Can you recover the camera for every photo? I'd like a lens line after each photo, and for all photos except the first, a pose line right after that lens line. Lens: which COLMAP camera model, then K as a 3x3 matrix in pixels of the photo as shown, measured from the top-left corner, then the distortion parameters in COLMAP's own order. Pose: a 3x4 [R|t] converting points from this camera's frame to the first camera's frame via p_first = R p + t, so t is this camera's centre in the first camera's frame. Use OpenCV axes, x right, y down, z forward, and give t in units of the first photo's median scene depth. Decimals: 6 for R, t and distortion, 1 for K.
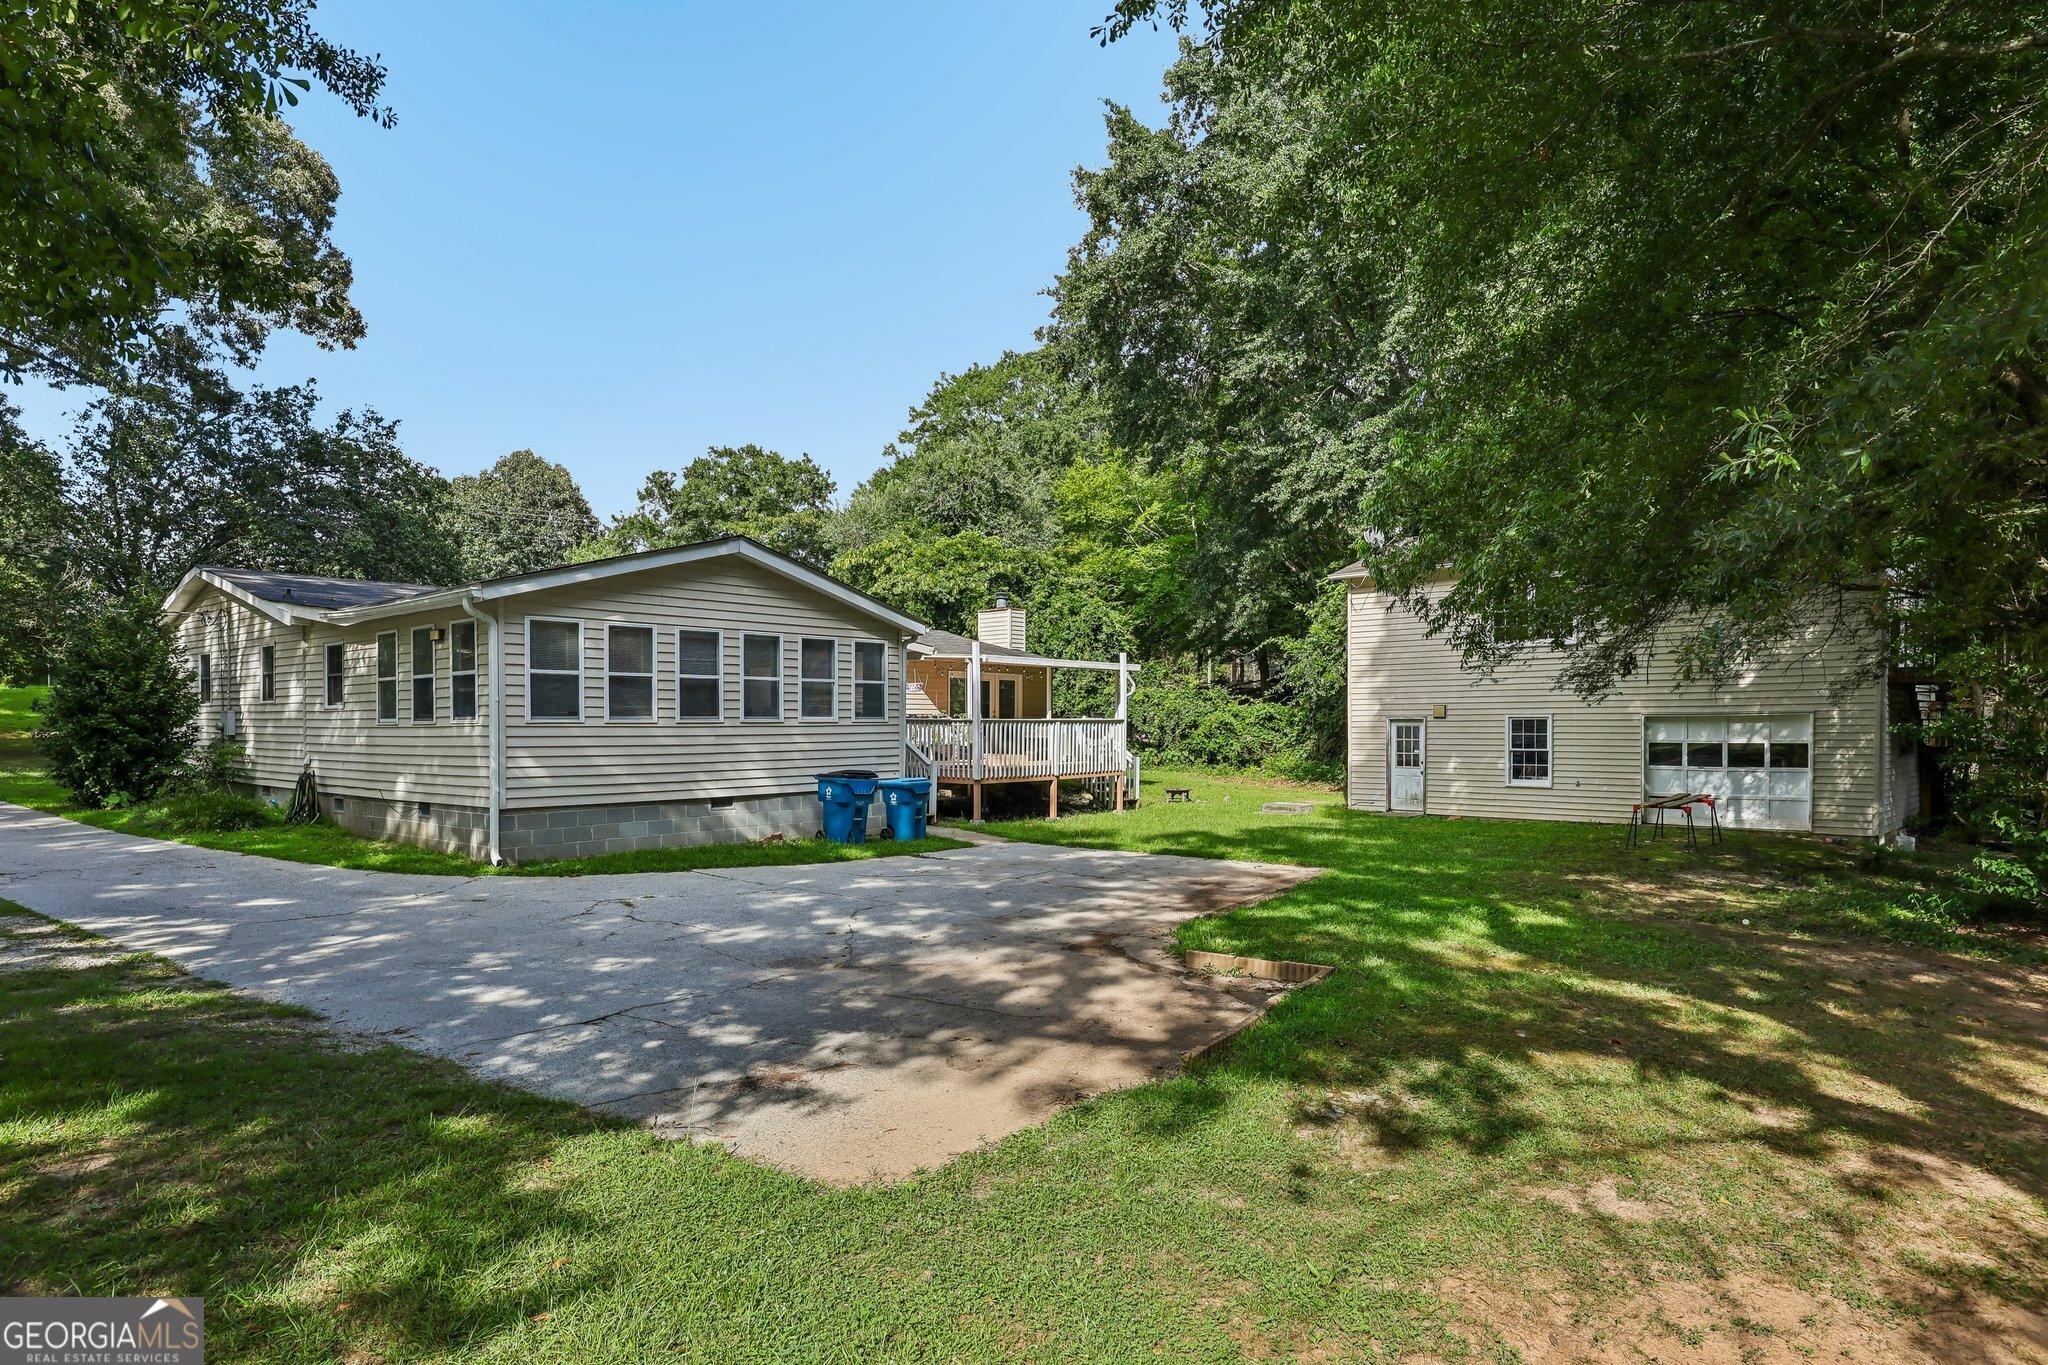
lens RADIAL K [[1172.8, 0, 1030.5], [0, 1172.8, 748.2], [0, 0, 1]] dist [-0.001440, -0.002707]
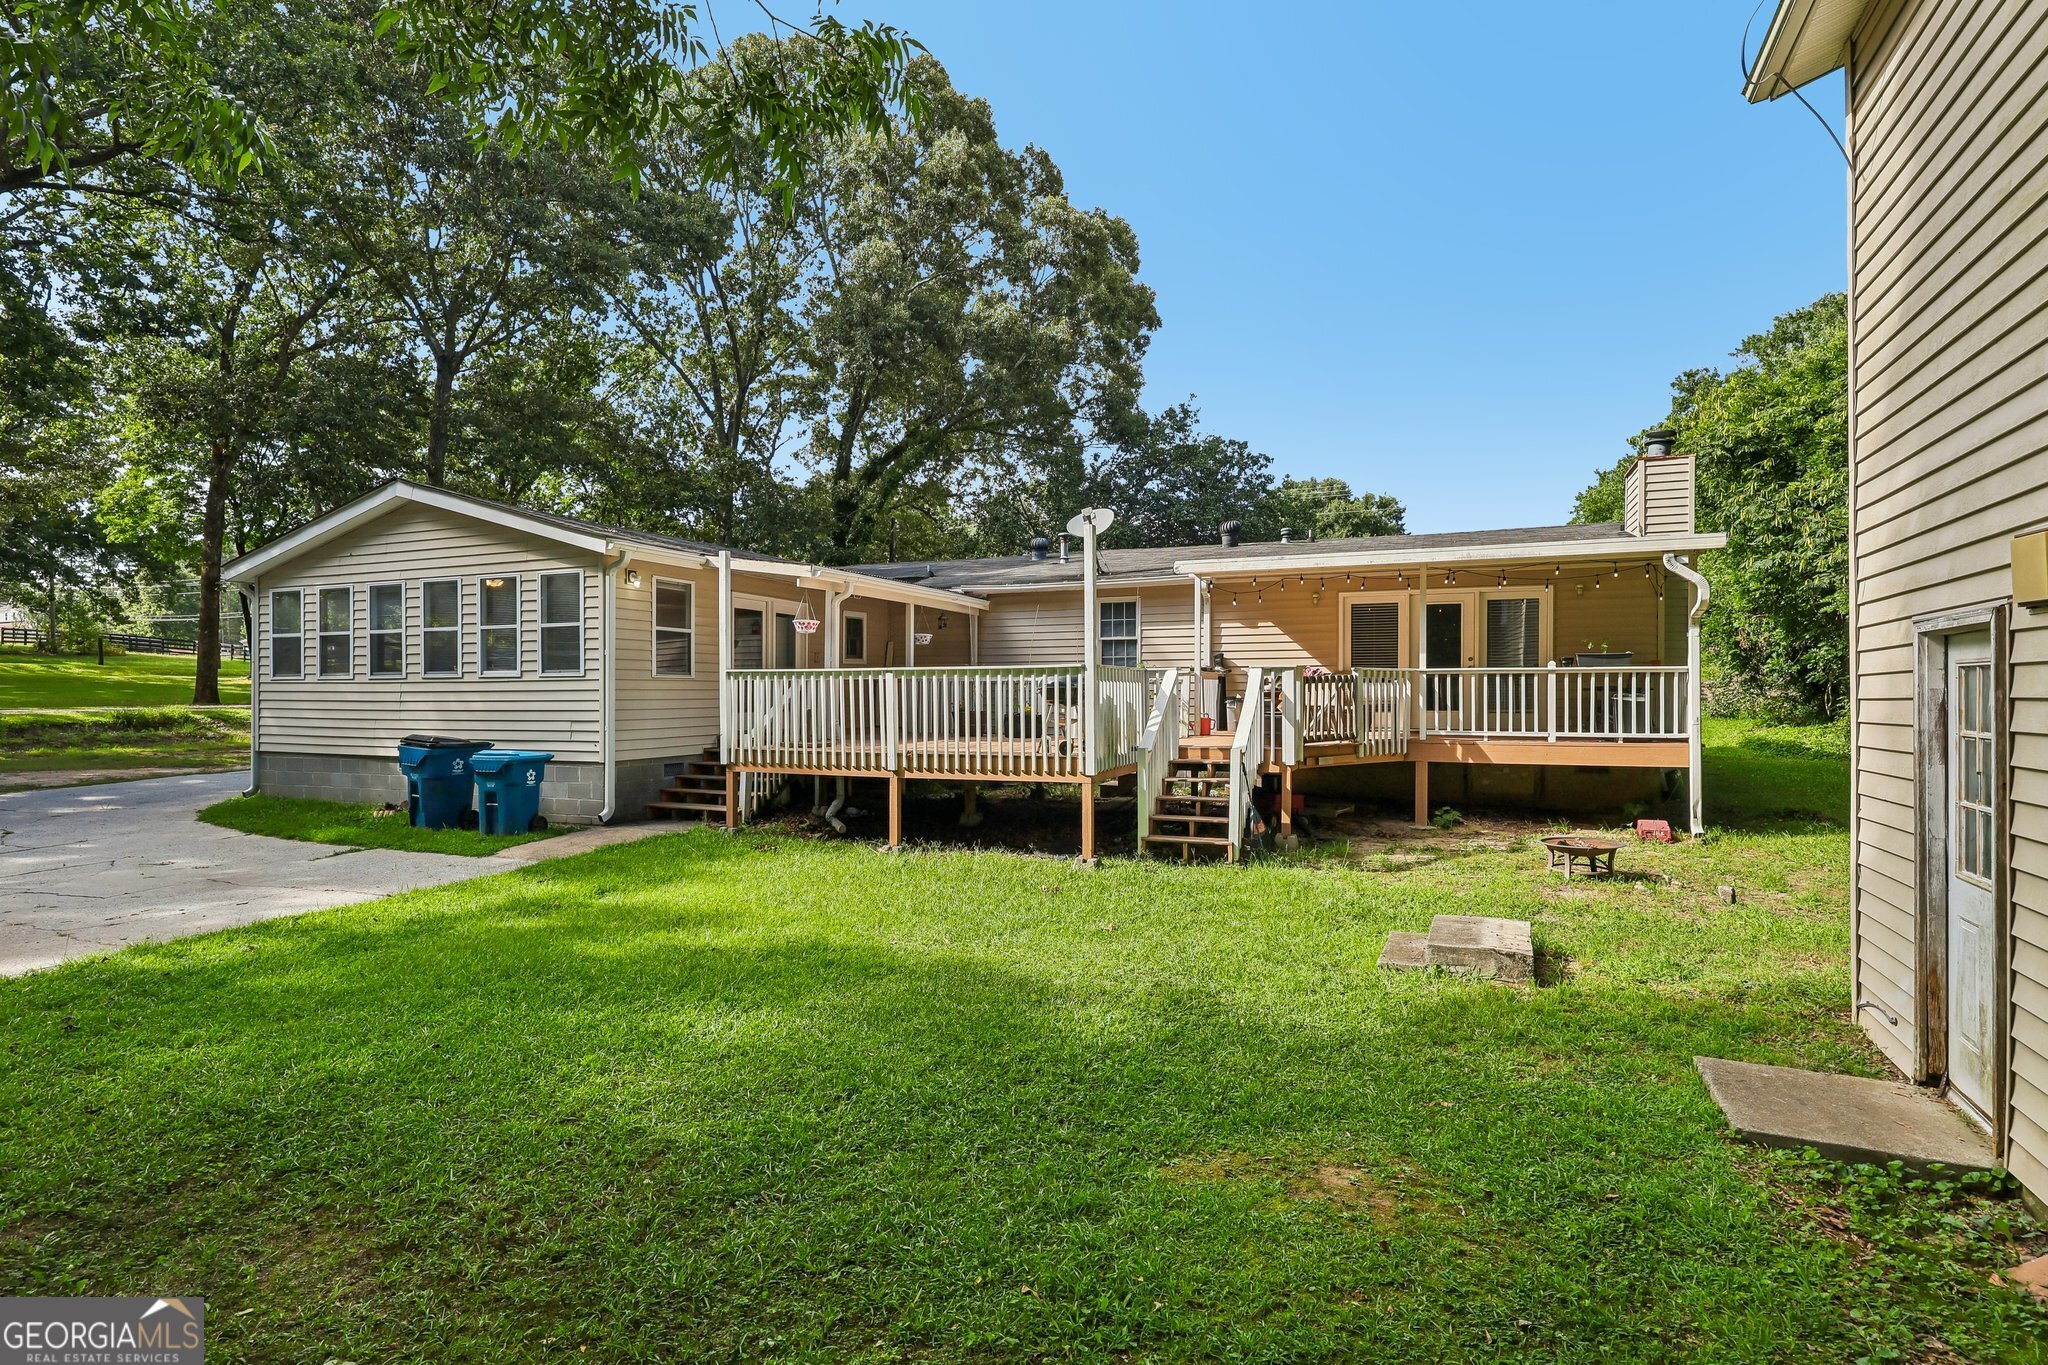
lens RADIAL K [[1012.9, 0, 1024.5], [0, 1012.9, 694.3], [0, 0, 1]] dist [0.001550, 0.000585]
pose [[0.299778, -0.000046, -0.954009, 0.524619], [-0.019923, 0.999782, -0.006309, -0.010853], [0.953801, 0.020898, 0.299712, 0.965652]]
